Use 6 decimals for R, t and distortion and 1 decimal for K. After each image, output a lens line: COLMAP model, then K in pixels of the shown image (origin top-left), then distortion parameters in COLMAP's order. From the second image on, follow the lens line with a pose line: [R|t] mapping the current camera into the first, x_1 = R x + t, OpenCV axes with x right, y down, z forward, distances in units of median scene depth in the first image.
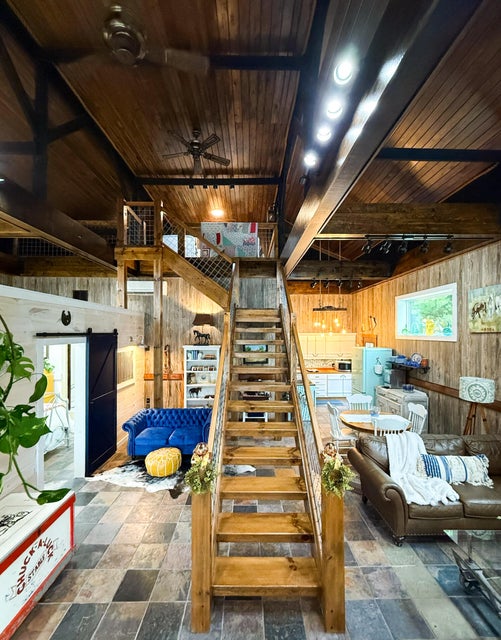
lens RADIAL K [[281.7, 0, 251.8], [0, 281.7, 332.3], [0, 0, 1]] dist [-0.000277, -0.000066]
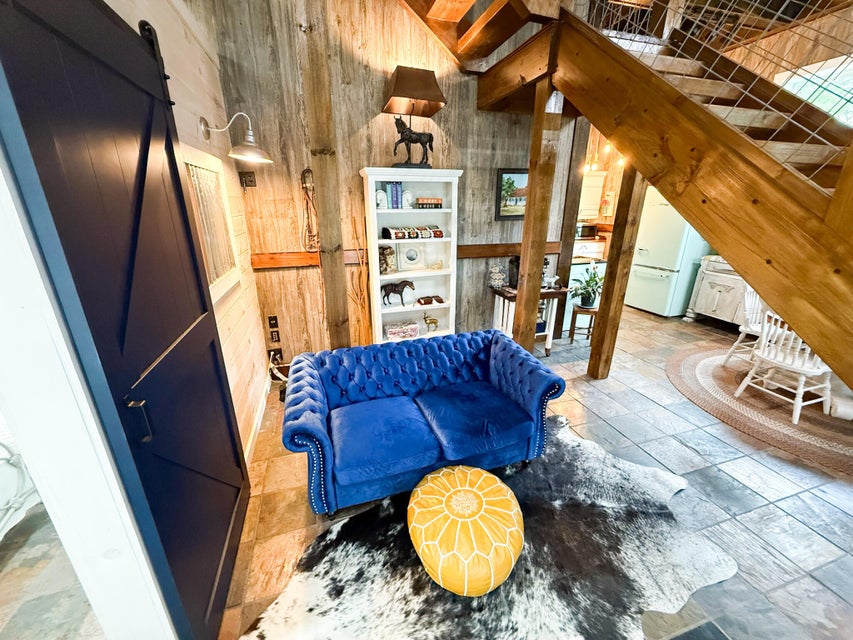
lens RADIAL K [[342.1, 0, 425.9], [0, 342.1, 320.5], [0, 0, 1]] dist [-0.000301, -0.000362]
pose [[0.957718, -0.102689, 0.268759, -0.303381], [0.008943, 0.944309, 0.328938, 0.087426], [-0.287570, -0.312626, 0.905300, 0.523401]]
